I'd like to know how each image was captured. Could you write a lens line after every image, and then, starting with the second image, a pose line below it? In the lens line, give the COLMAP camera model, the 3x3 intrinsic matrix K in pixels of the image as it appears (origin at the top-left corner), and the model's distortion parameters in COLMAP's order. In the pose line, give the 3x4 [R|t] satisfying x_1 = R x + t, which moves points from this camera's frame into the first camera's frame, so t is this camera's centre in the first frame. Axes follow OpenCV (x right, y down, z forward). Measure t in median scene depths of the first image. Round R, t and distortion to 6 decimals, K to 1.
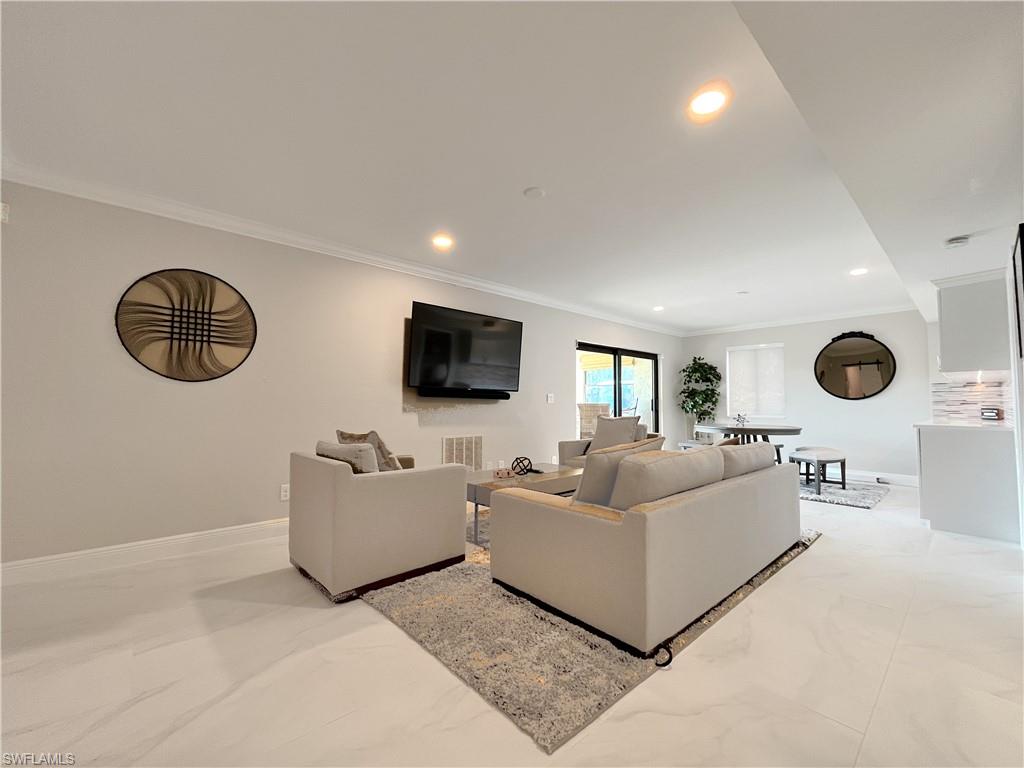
lens RADIAL K [[415.4, 0, 512.8], [0, 415.4, 385.3], [0, 0, 1]] dist [-0.000490, 0.000184]
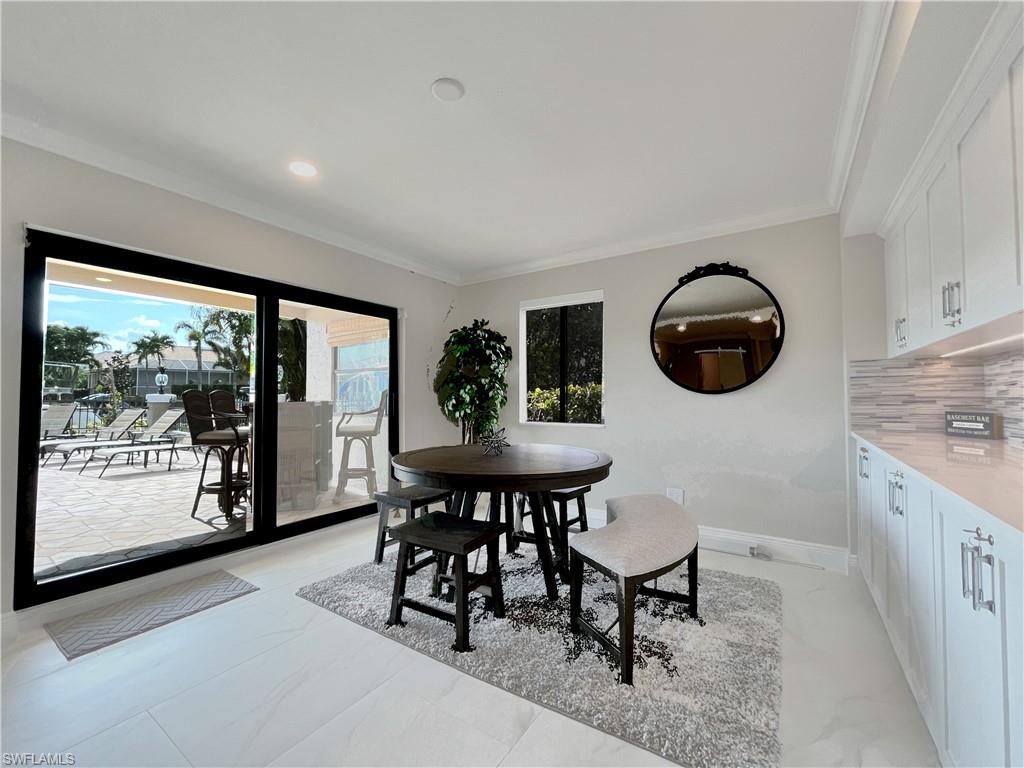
lens RADIAL K [[415.4, 0, 514.8], [0, 415.4, 385.3], [0, 0, 1]] dist [-0.000490, 0.000184]
pose [[0.967132, 0.001860, 0.254268, 0.431425], [-0.005429, 0.999896, 0.013333, 0.017592], [-0.254217, -0.014275, 0.967042, 0.538546]]
